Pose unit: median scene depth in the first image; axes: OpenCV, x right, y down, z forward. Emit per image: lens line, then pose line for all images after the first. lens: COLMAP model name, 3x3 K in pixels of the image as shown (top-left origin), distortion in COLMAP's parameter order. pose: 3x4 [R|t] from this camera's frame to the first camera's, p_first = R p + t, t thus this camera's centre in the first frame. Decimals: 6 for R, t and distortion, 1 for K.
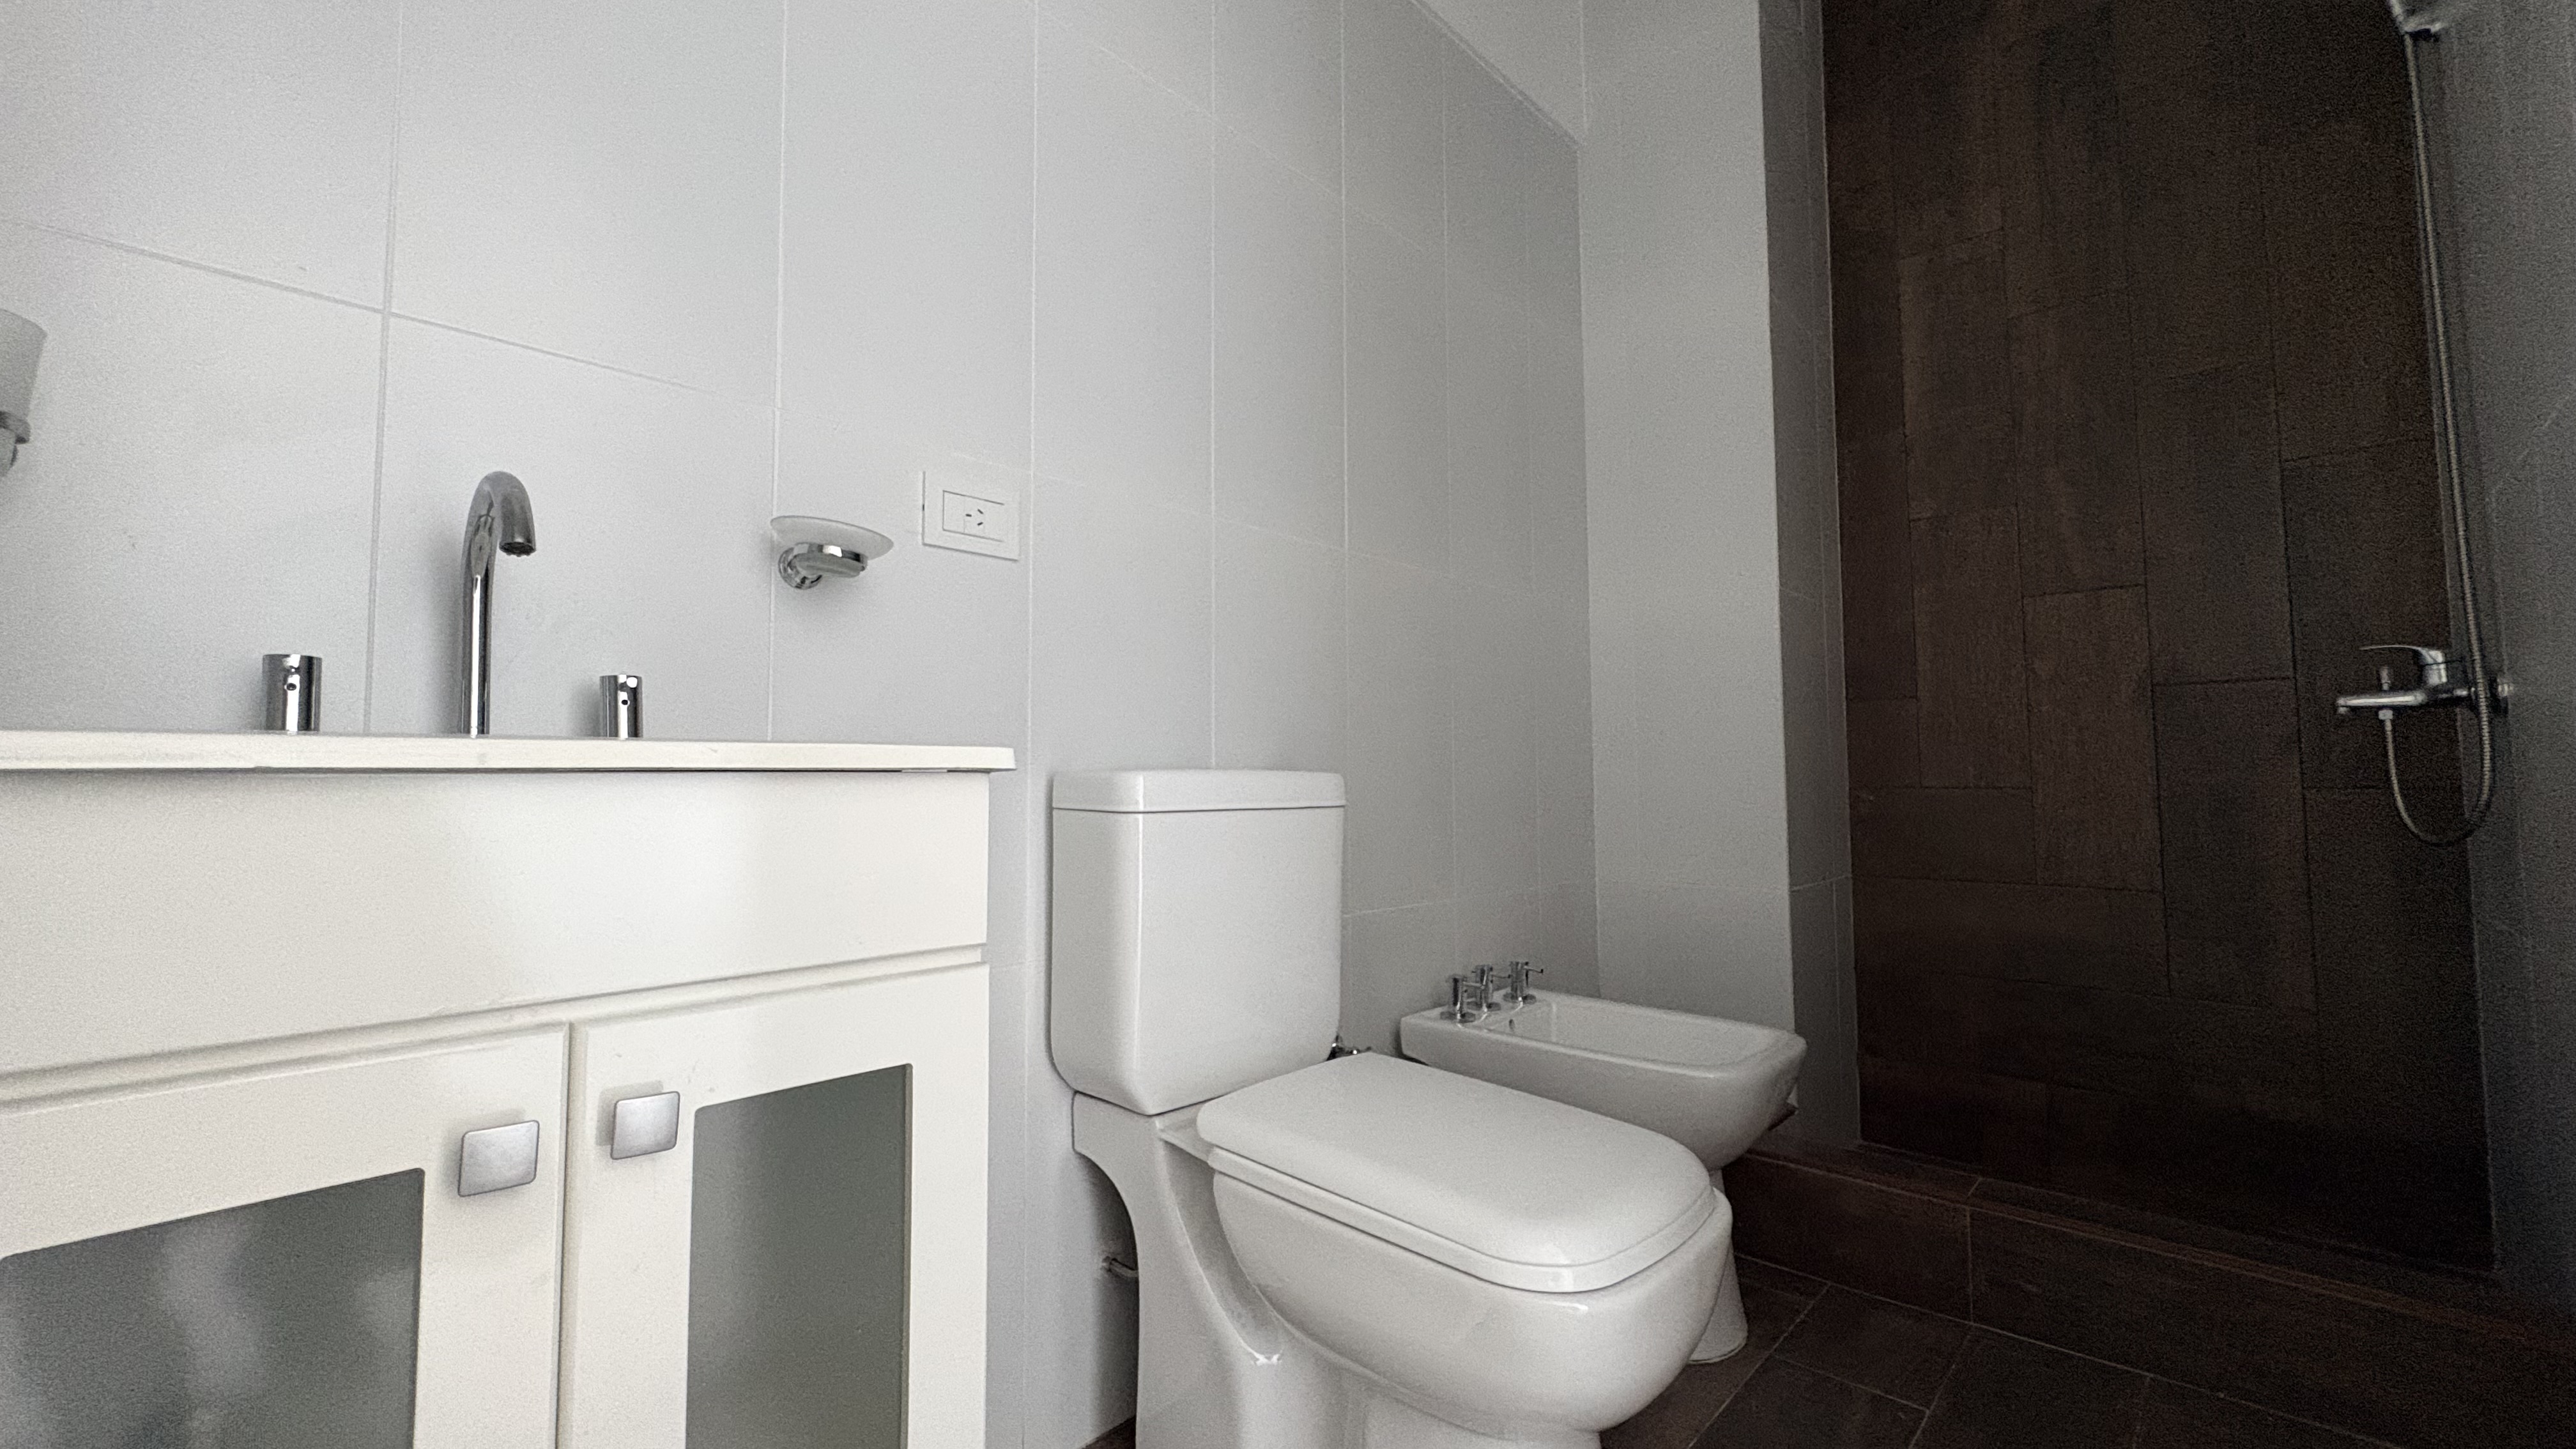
lens RADIAL K [[1023.6, 0, 1290.1], [0, 1023.6, 725.1], [0, 0, 1]] dist [0.000047, 0.001001]
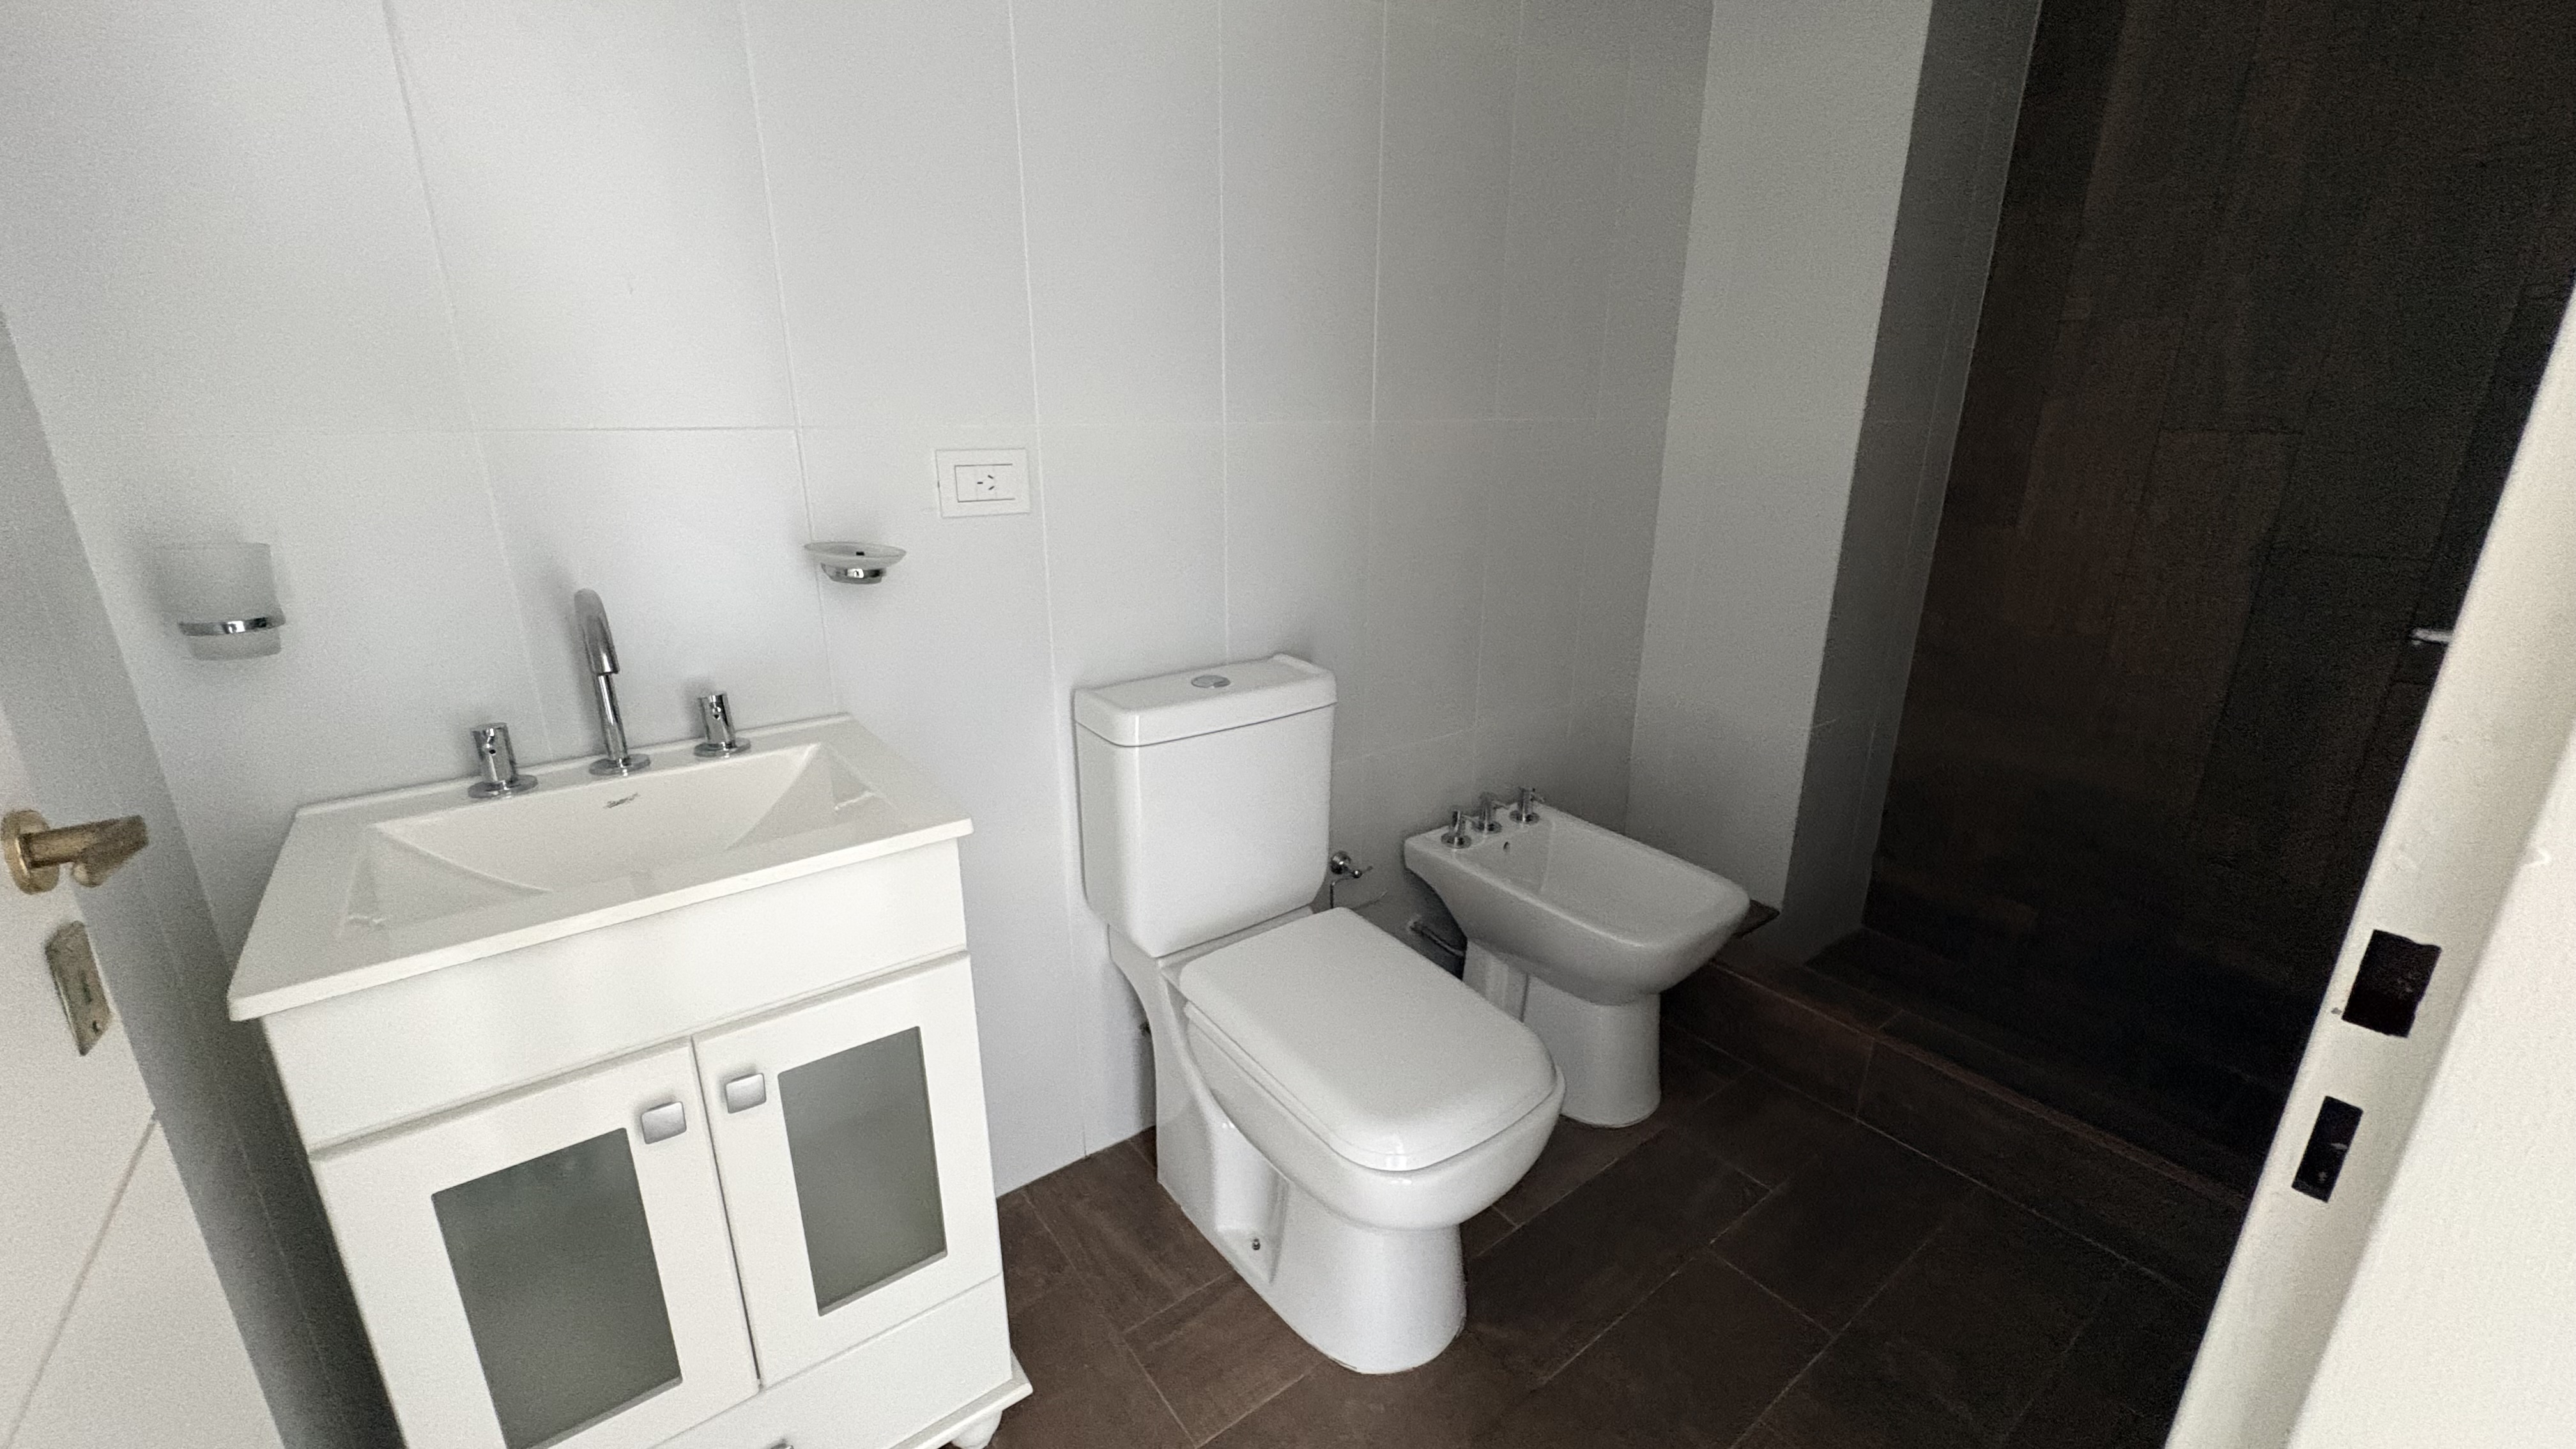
lens RADIAL K [[1023.6, 0, 1282.1], [0, 1023.6, 727.3], [0, 0, 1]] dist [0.000047, 0.001001]
pose [[0.987585, 0.063931, -0.143487, 0.186733], [-0.010177, 0.937555, 0.347689, -0.340503], [0.156755, -0.341912, 0.926566, -0.077408]]
